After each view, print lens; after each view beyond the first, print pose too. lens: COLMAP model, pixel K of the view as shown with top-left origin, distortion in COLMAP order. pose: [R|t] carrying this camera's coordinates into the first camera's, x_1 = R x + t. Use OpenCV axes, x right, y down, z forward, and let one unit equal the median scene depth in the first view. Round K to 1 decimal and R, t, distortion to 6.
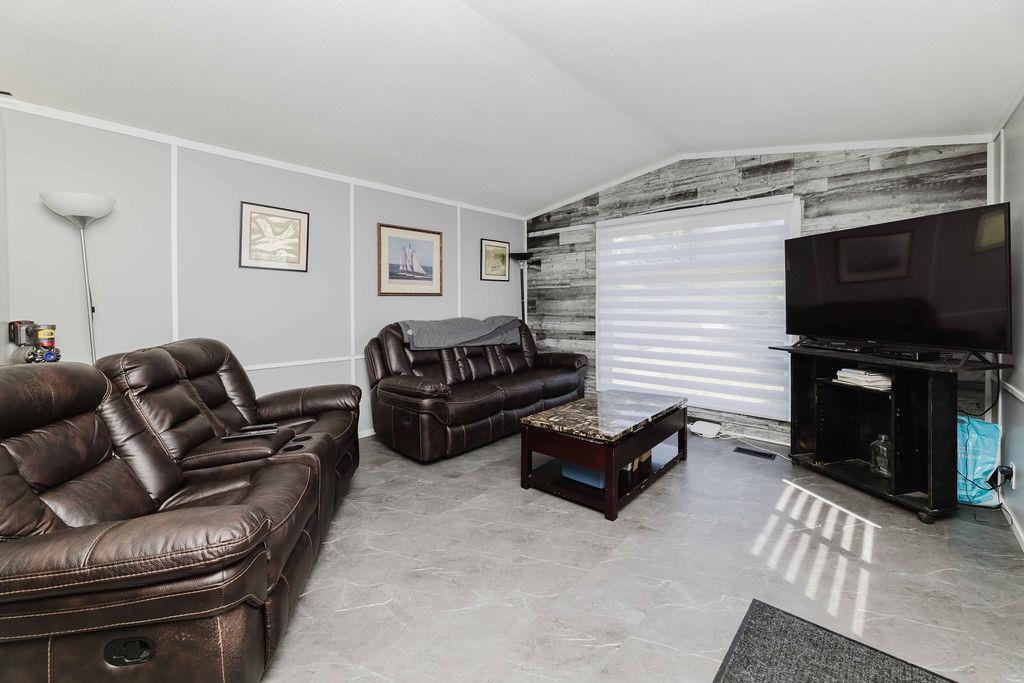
lens RADIAL K [[425.2, 0, 510.0], [0, 425.2, 301.7], [0, 0, 1]] dist [0.001061, 0.000133]
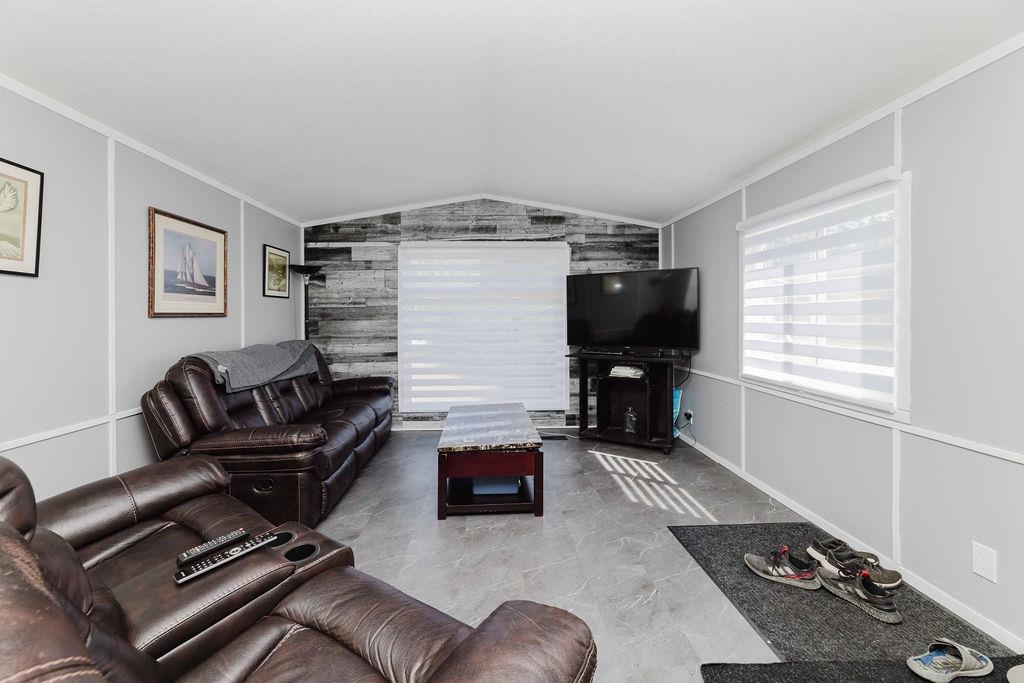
lens RADIAL K [[423.8, 0, 508.0], [0, 423.8, 312.5], [0, 0, 1]] dist [-0.000711, -0.000063]
pose [[0.714844, 0.004471, 0.699269, -0.350628], [0.004633, 0.999927, -0.011130, -0.011175], [-0.699268, 0.011196, 0.714772, 0.136495]]
